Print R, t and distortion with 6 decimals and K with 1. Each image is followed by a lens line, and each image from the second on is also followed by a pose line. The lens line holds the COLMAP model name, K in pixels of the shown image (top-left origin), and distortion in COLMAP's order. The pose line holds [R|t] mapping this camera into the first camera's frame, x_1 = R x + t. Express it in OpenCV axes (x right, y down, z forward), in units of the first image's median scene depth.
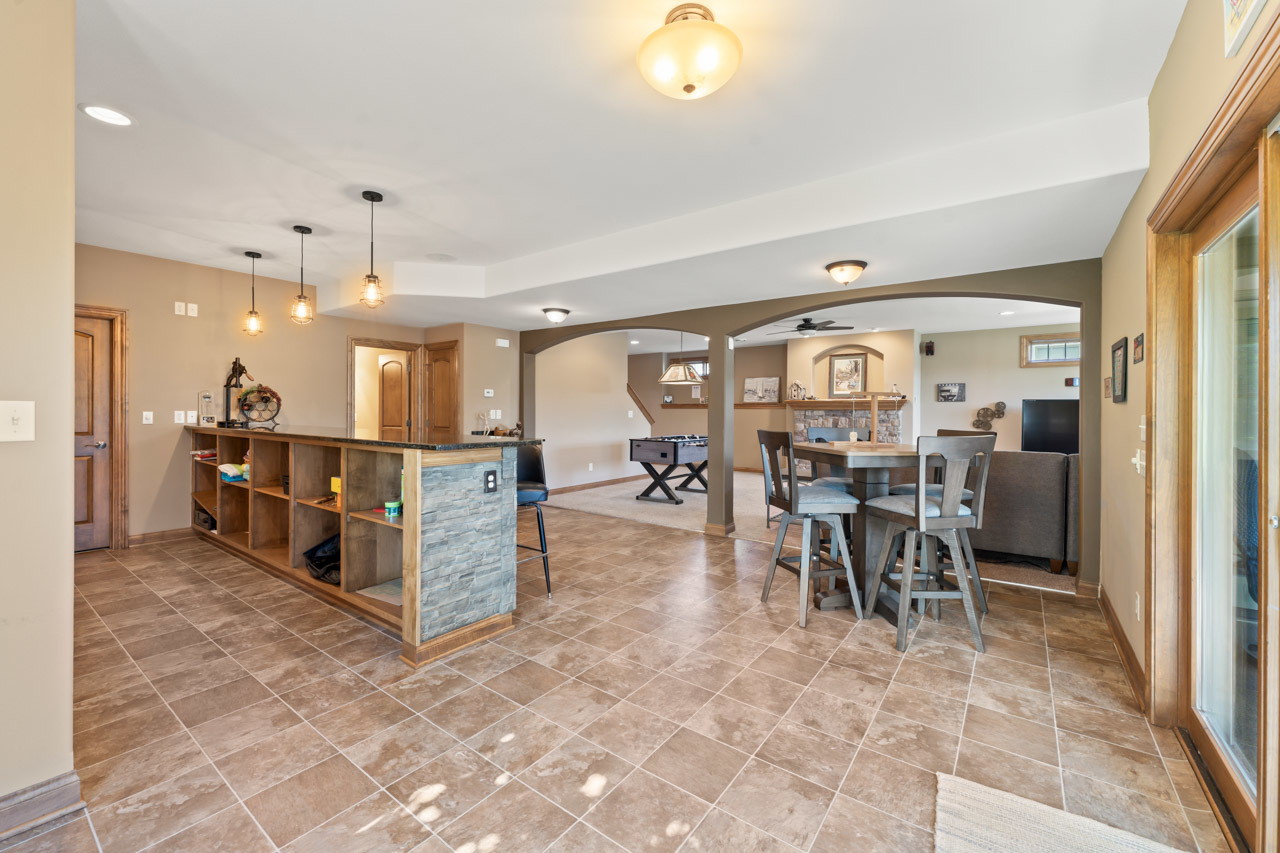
lens RADIAL K [[516.8, 0, 632.5], [0, 516.8, 414.0], [0, 0, 1]] dist [-0.000492, 0.000681]
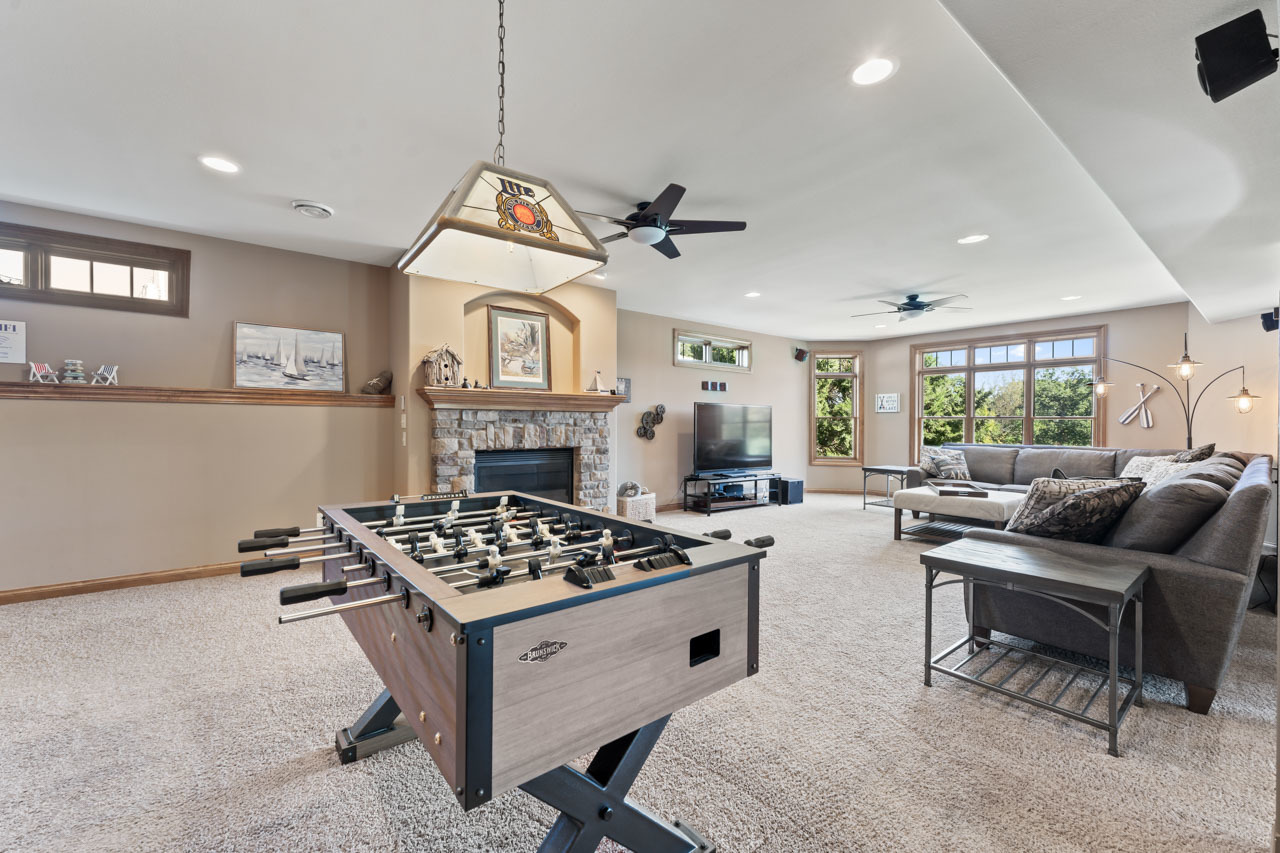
lens RADIAL K [[516.8, 0, 637.0], [0, 516.8, 423.1], [0, 0, 1]] dist [-0.000492, 0.000681]
pose [[0.261400, -0.001275, 0.965230, -0.082095], [0.002028, 0.999998, 0.000772, 0.004578], [-0.965229, 0.001755, 0.261402, 0.743703]]
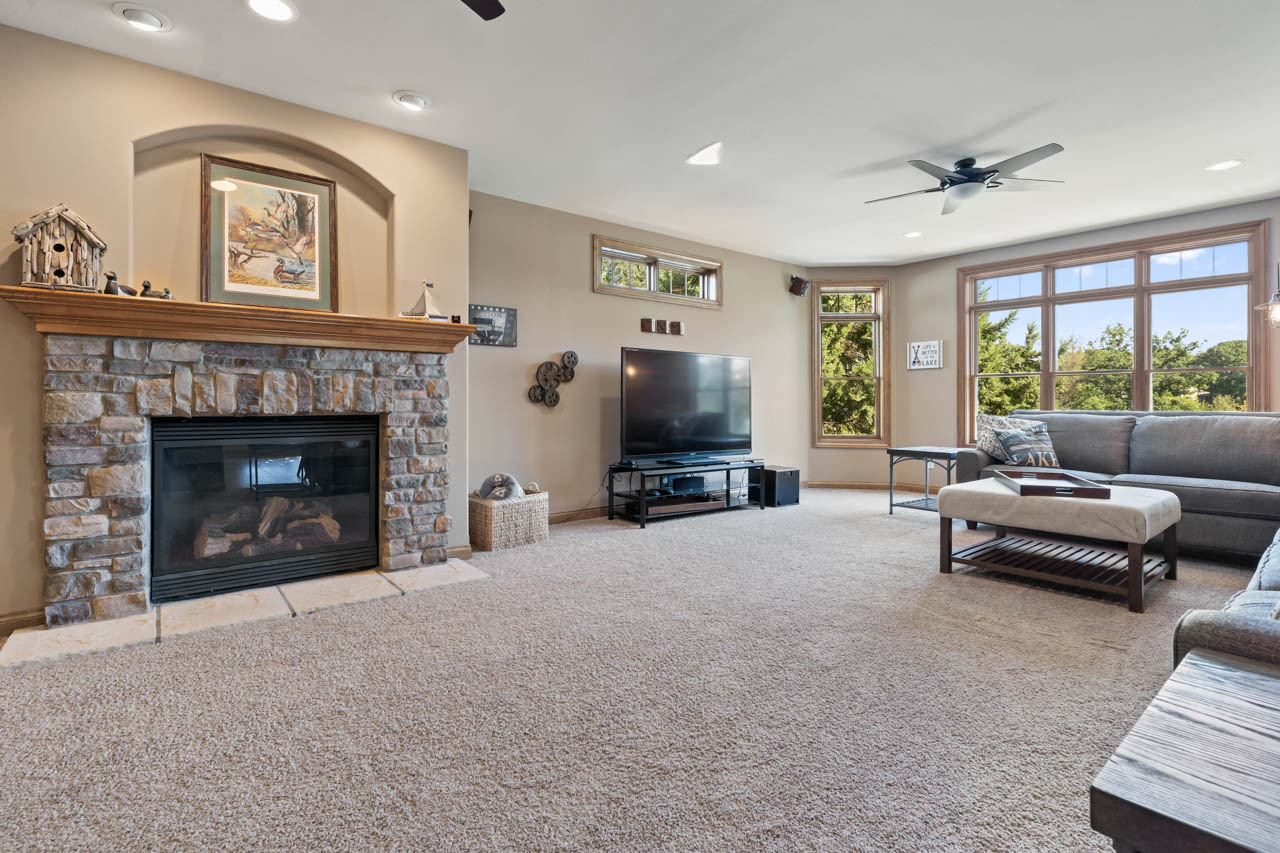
lens RADIAL K [[611.0, 0, 637.1], [0, 611.0, 396.6], [0, 0, 1]] dist [0.000761, -0.001383]
pose [[0.249154, 0.008708, 0.968425, 0.119969], [0.007572, 0.999911, -0.010940, 0.026181], [-0.968434, 0.010058, 0.249066, 0.707229]]
